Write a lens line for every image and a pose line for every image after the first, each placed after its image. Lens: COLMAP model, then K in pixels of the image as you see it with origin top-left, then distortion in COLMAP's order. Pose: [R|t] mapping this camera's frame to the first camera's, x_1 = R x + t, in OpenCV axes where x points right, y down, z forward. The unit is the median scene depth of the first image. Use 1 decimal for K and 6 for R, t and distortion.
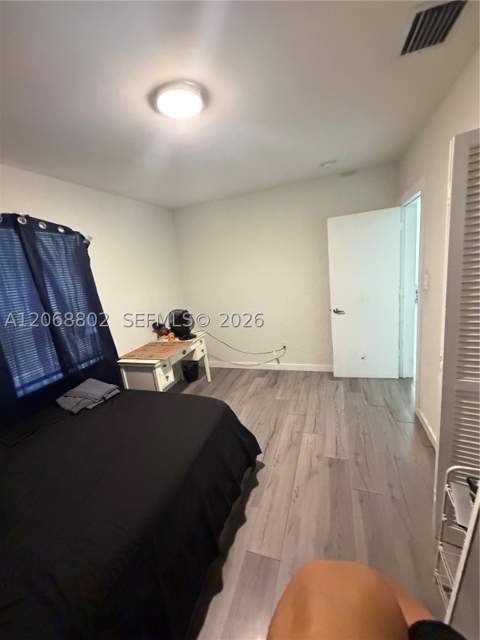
lens RADIAL K [[253.7, 0, 238.7], [0, 253.7, 318.2], [0, 0, 1]] dist [-0.001394, 0.000703]
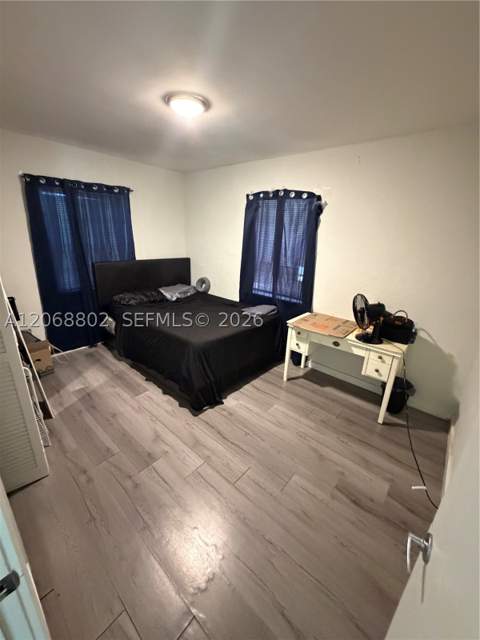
lens RADIAL K [[253.7, 0, 238.7], [0, 253.7, 318.2], [0, 0, 1]] dist [-0.001394, 0.000703]
pose [[-0.360729, 0.390266, -0.847093, 0.797600], [-0.189054, 0.858794, 0.476164, -0.381210], [0.913309, 0.331912, -0.236011, 1.264046]]
